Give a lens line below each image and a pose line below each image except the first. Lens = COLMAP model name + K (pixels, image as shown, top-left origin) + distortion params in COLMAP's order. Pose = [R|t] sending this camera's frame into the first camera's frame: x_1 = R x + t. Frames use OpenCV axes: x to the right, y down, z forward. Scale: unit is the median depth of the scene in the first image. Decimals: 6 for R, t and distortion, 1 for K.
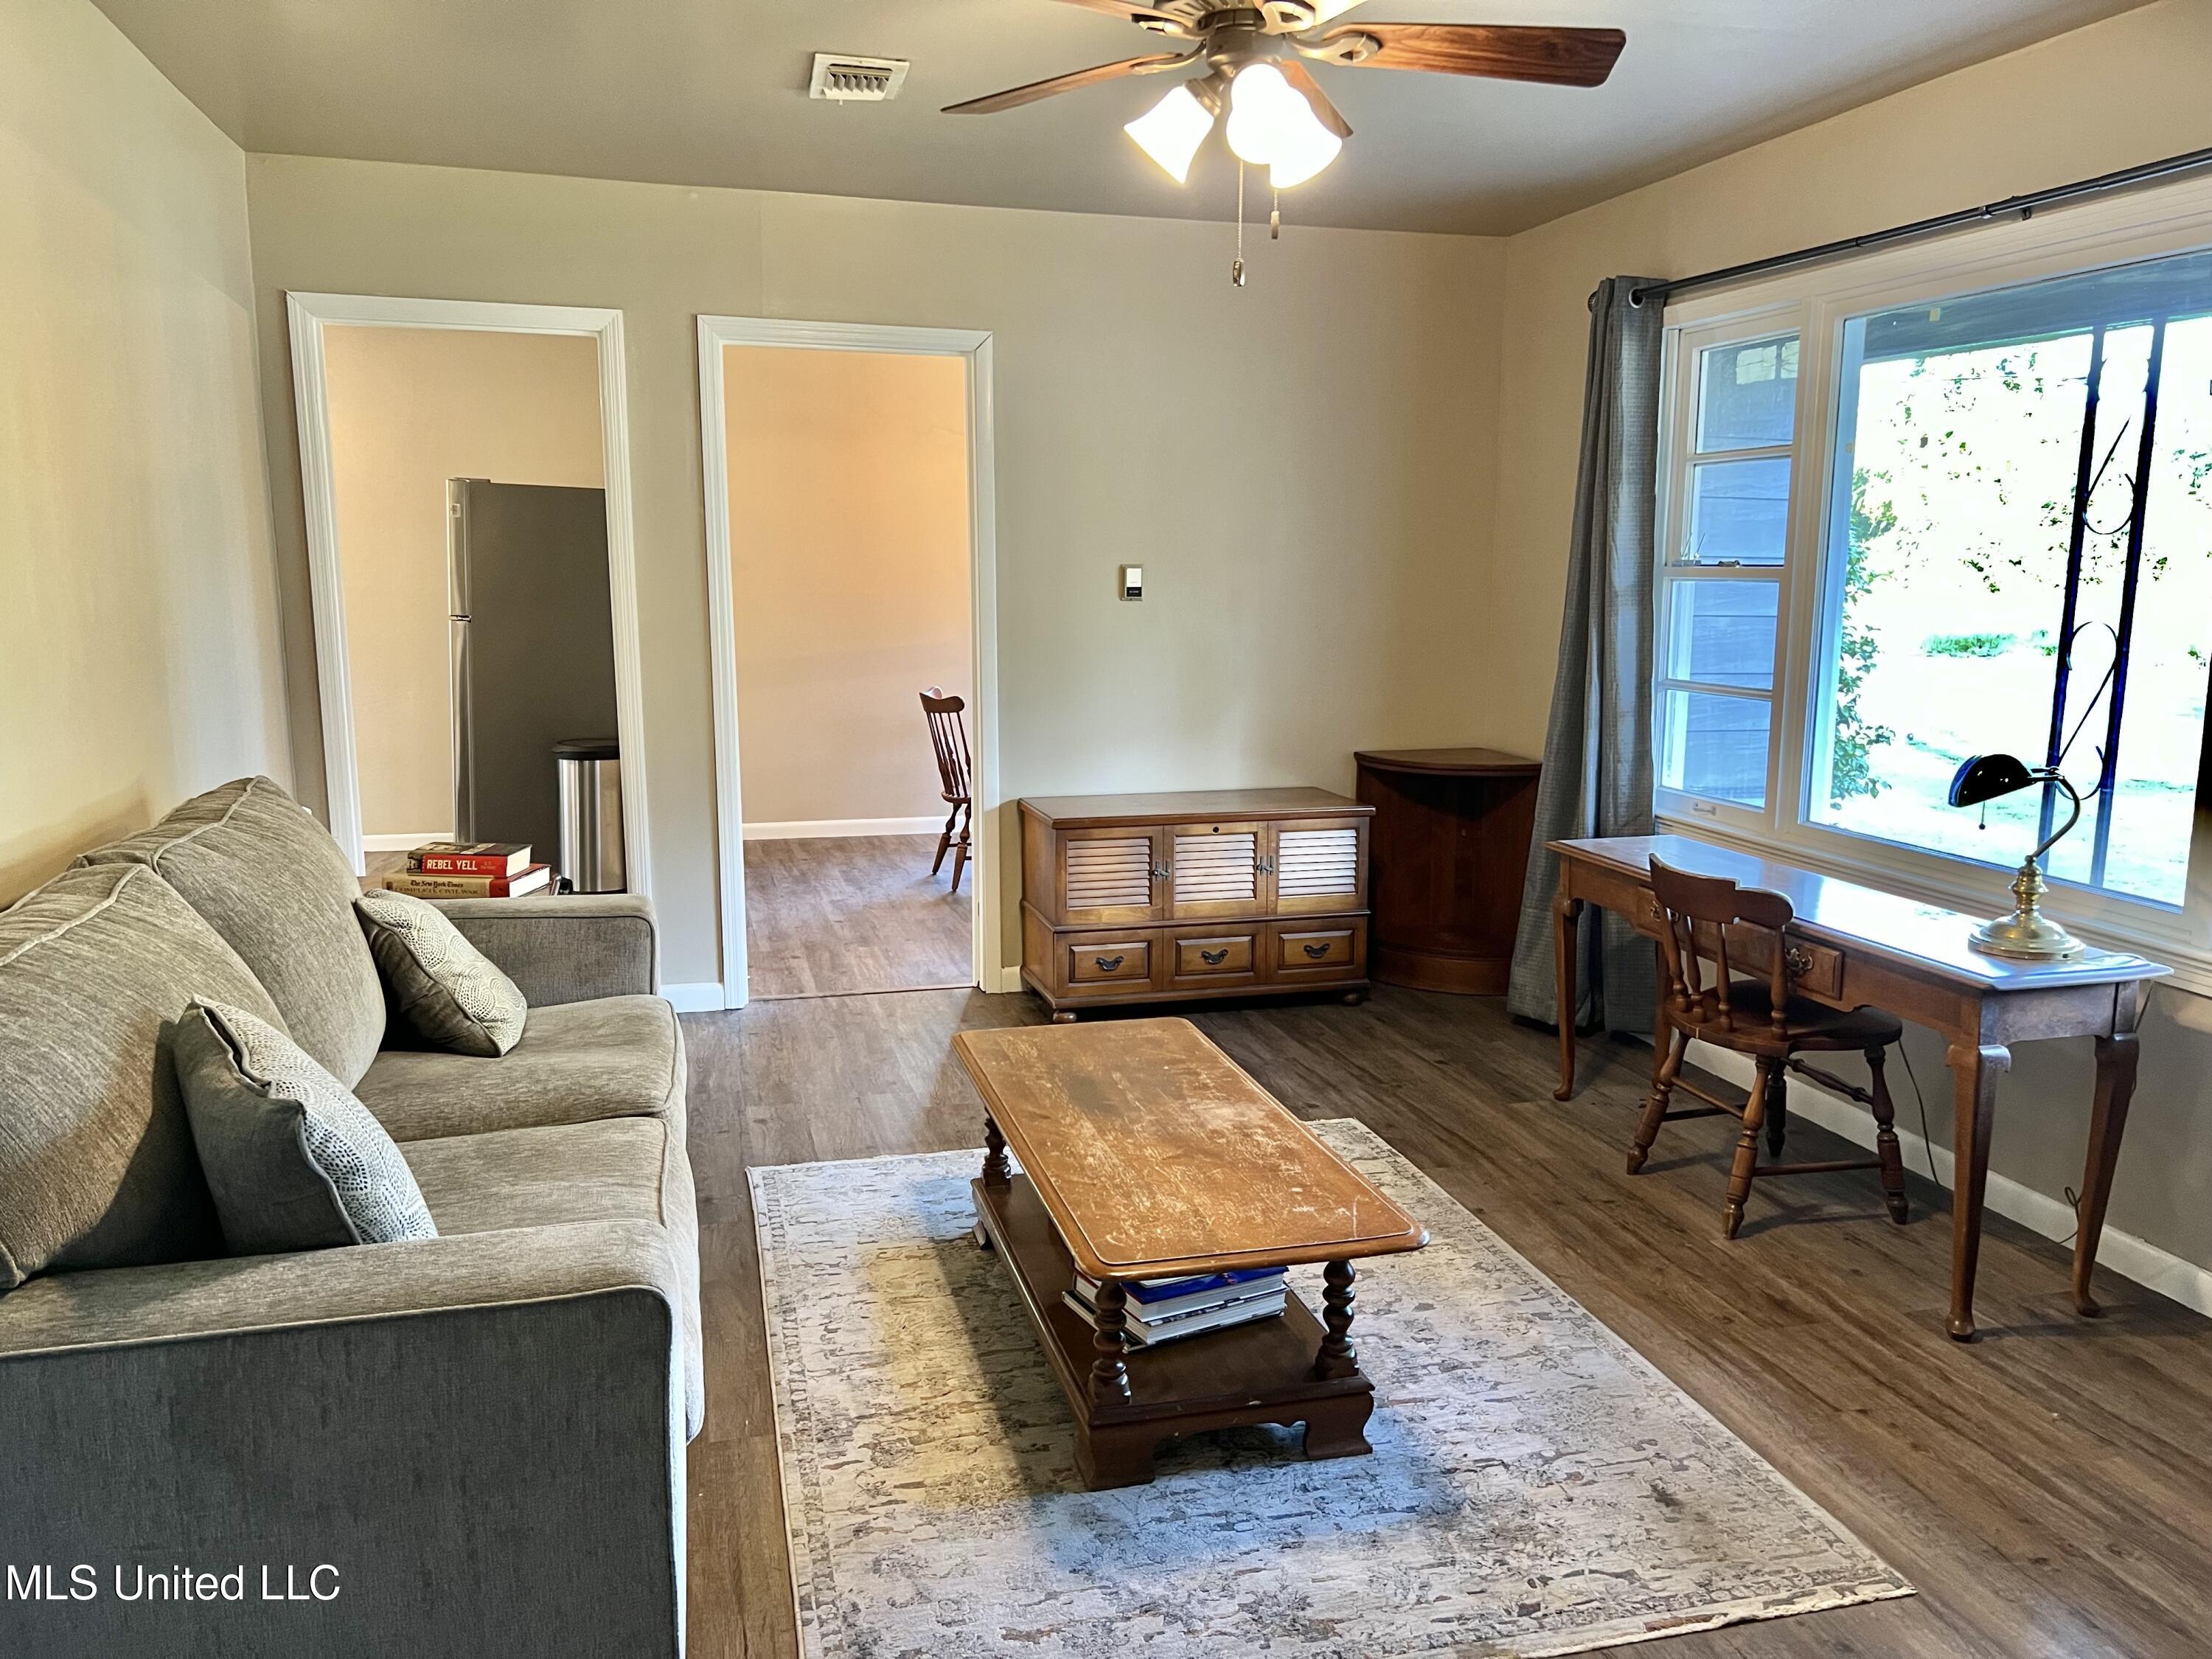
lens RADIAL K [[1677.4, 0, 1105.5], [0, 1677.4, 833.1], [0, 0, 1]] dist [0.012908, 0.000792]
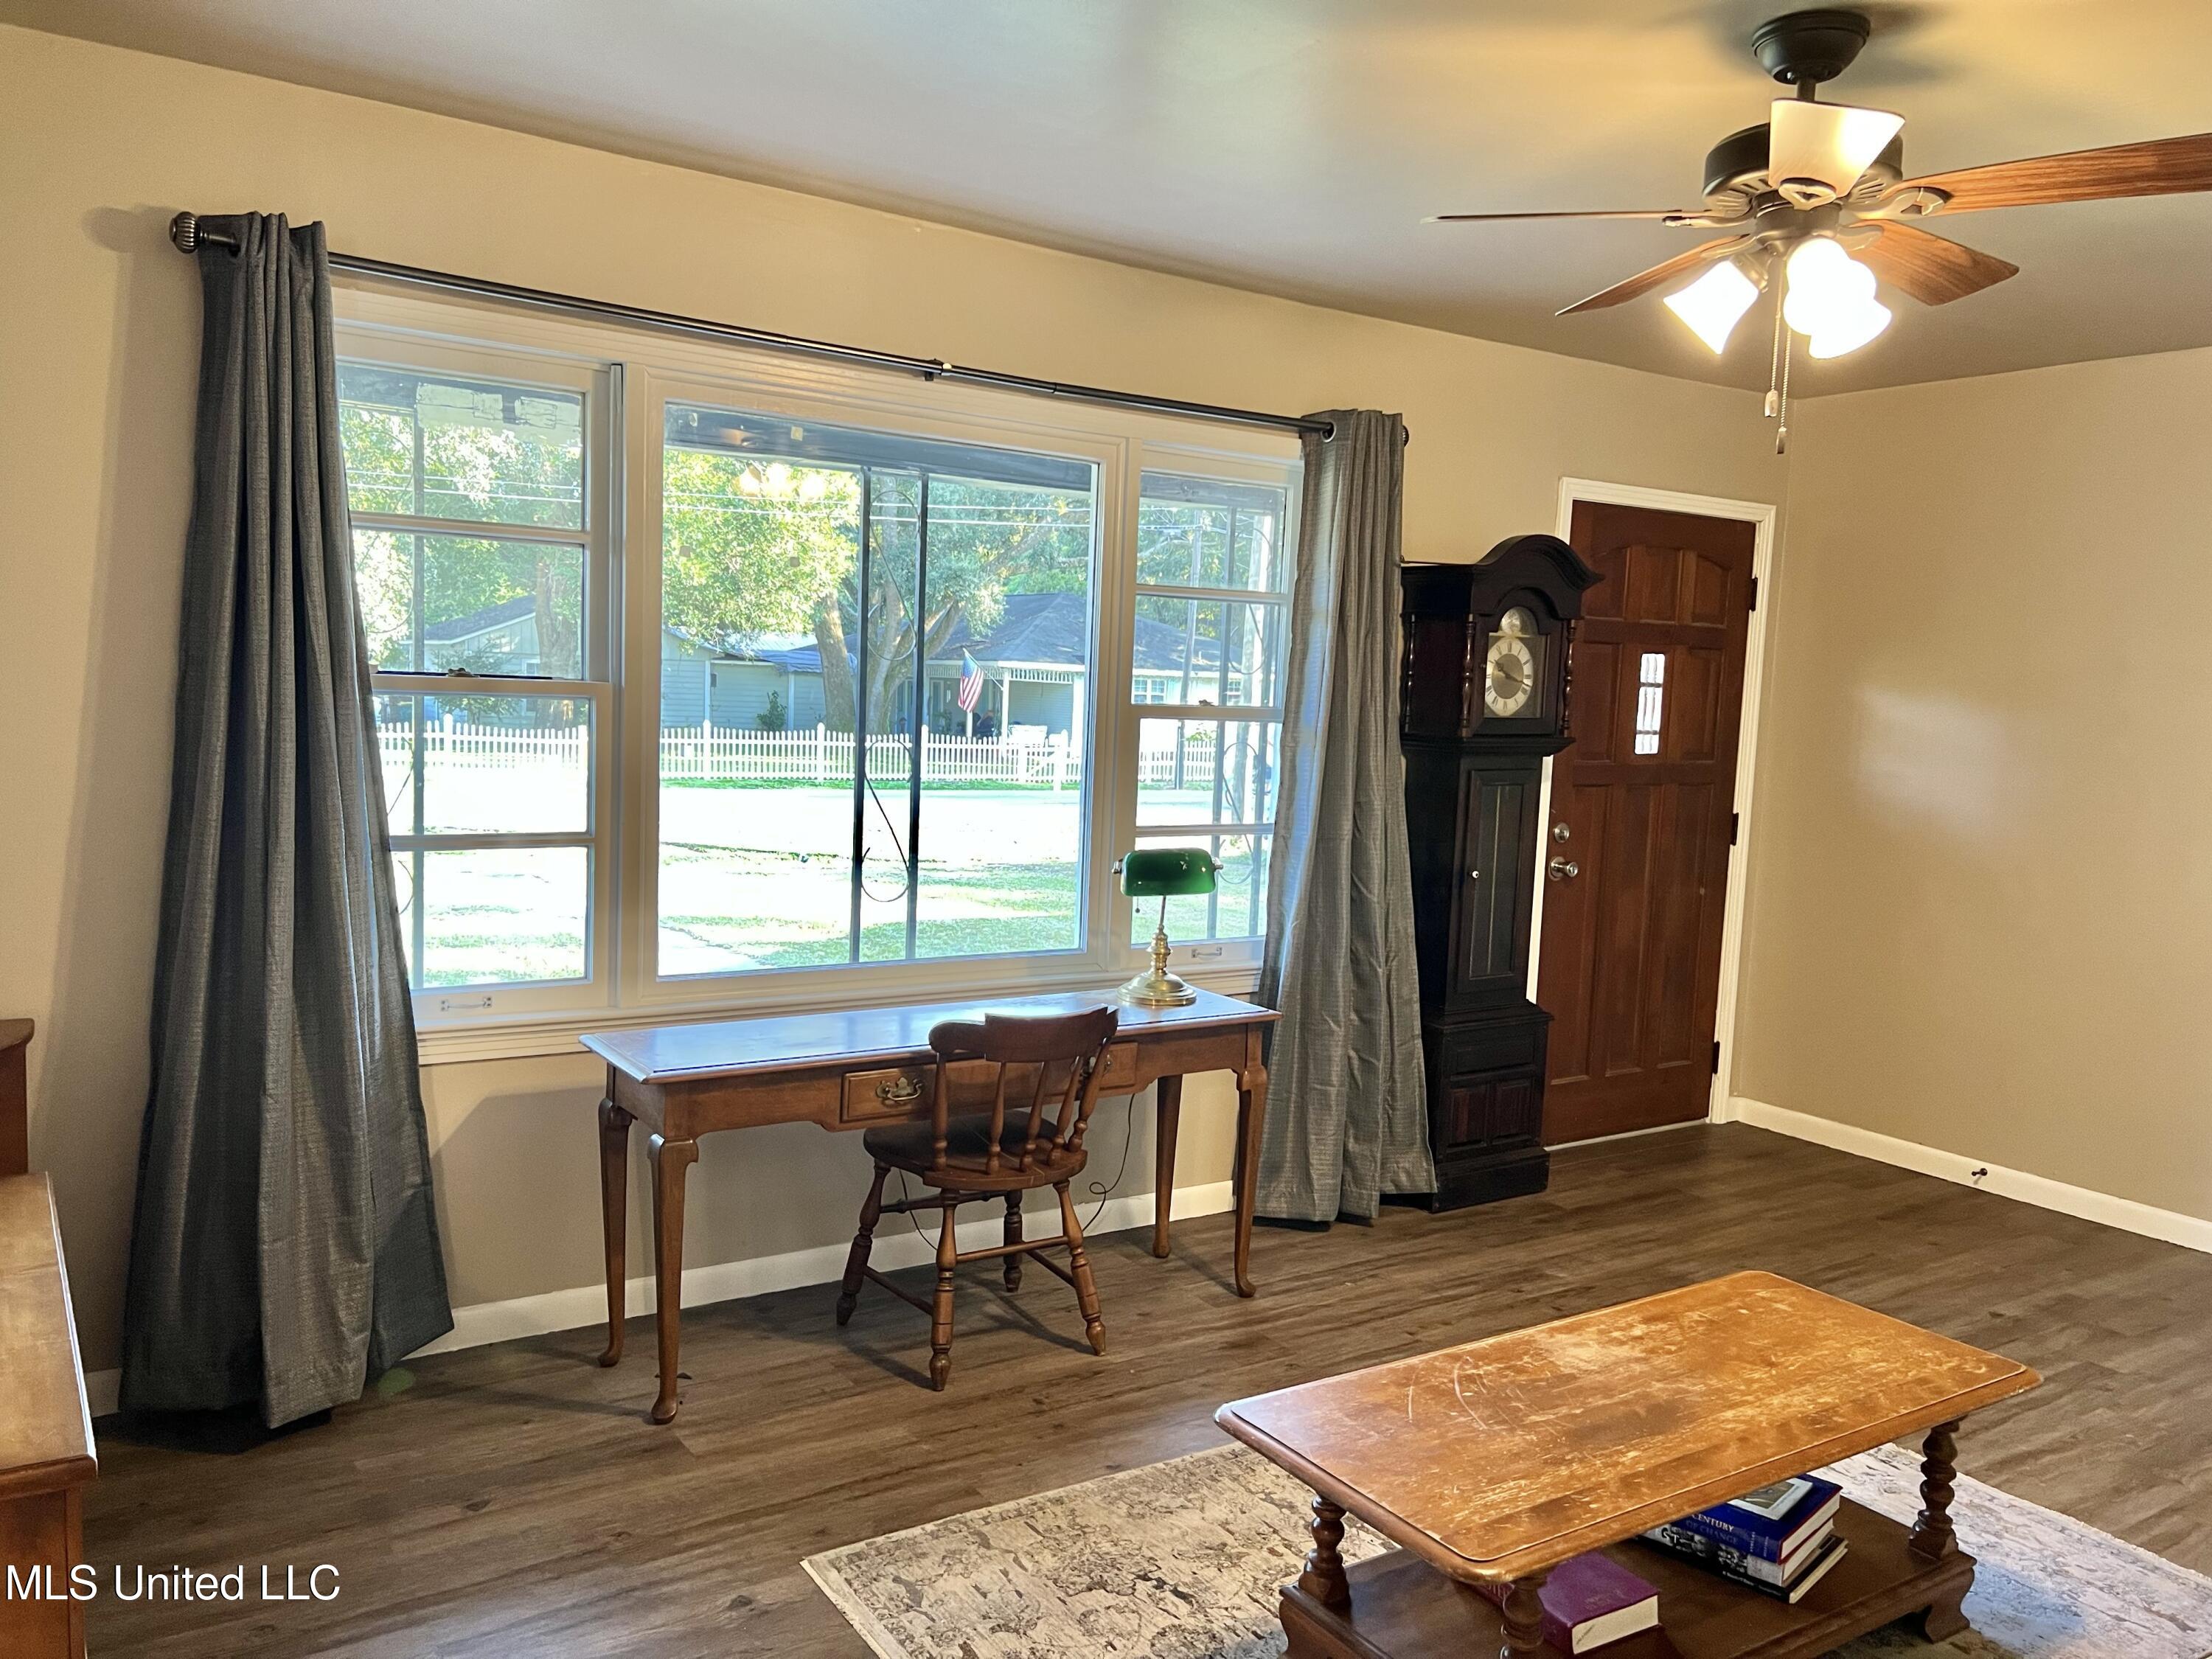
lens RADIAL K [[1677.4, 0, 1105.5], [0, 1677.4, 823.0], [0, 0, 1]] dist [0.012908, 0.000792]
pose [[-0.320078, -0.101267, 0.941963, -0.561780], [0.109667, 0.983627, 0.143010, -0.223557], [-0.941022, 0.149076, -0.303732, 1.271268]]
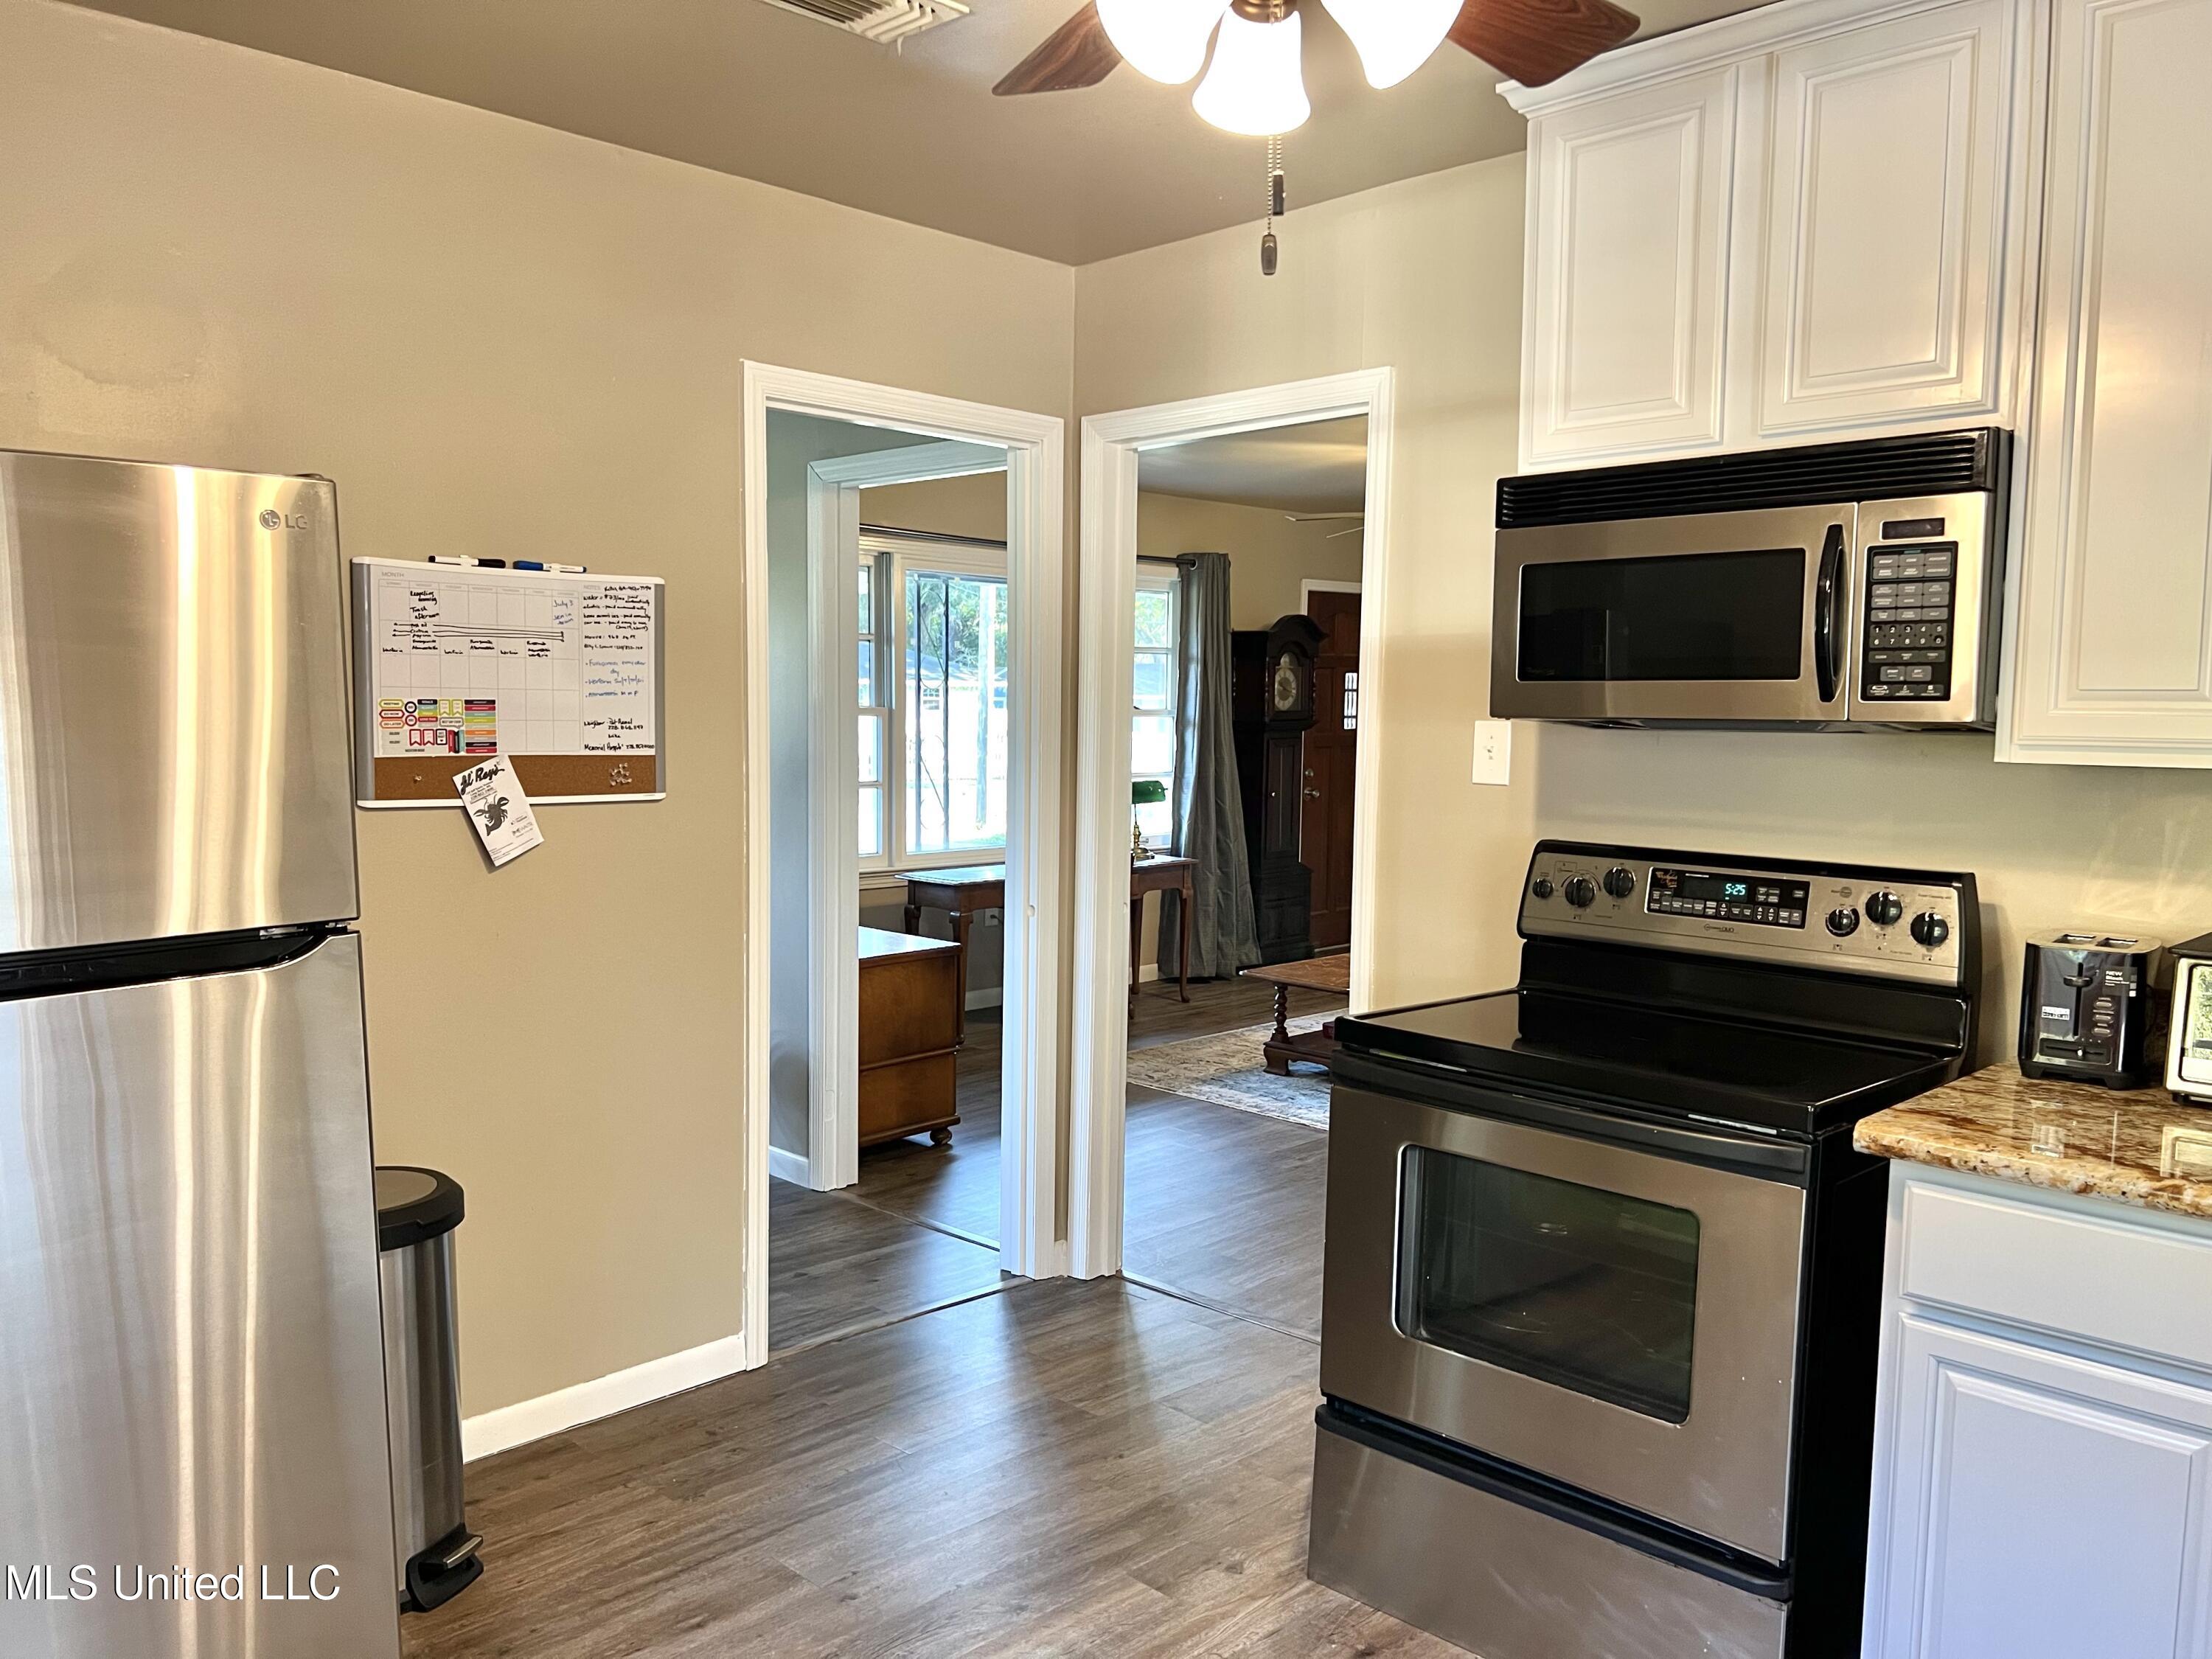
lens RADIAL K [[1677.4, 0, 1101.4], [0, 1677.4, 833.0], [0, 0, 1]] dist [0.012908, 0.000792]
pose [[-0.508847, -0.083610, 0.856787, -1.433817], [0.125151, 0.977514, 0.169718, -0.363631], [-0.851711, 0.193589, -0.486941, 2.053501]]
